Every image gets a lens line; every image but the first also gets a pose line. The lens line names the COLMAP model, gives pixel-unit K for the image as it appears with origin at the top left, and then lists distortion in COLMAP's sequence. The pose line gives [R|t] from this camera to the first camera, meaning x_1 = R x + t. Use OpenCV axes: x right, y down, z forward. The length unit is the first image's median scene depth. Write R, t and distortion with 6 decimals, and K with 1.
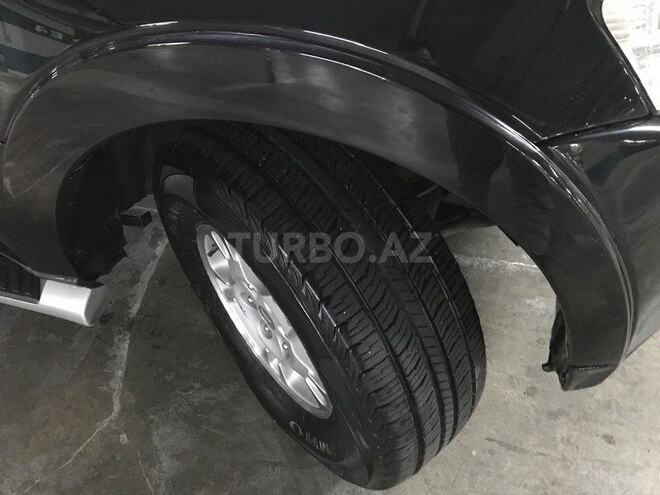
lens RADIAL K [[546.1, 0, 331.0], [0, 546.1, 245.5], [0, 0, 1]] dist [0.004598, 0.001599]
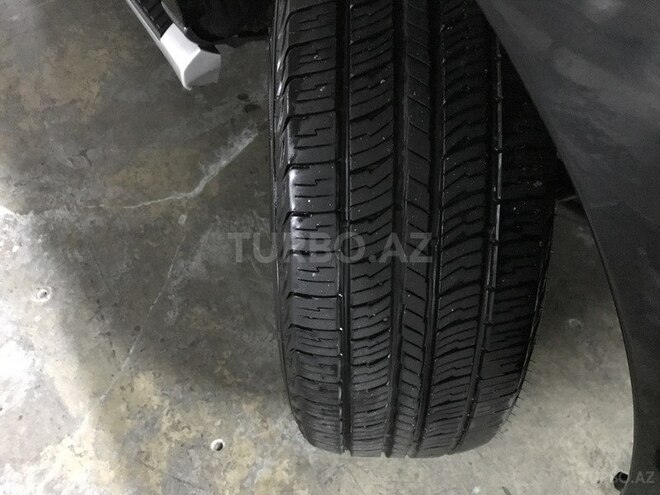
lens RADIAL K [[546.1, 0, 331.0], [0, 546.1, 245.5], [0, 0, 1]] dist [0.004598, 0.001599]
pose [[0.753895, 0.564651, -0.335875, 0.177135], [-0.483841, 0.823011, 0.297576, -0.022293], [0.444455, -0.061831, 0.893665, 0.268313]]
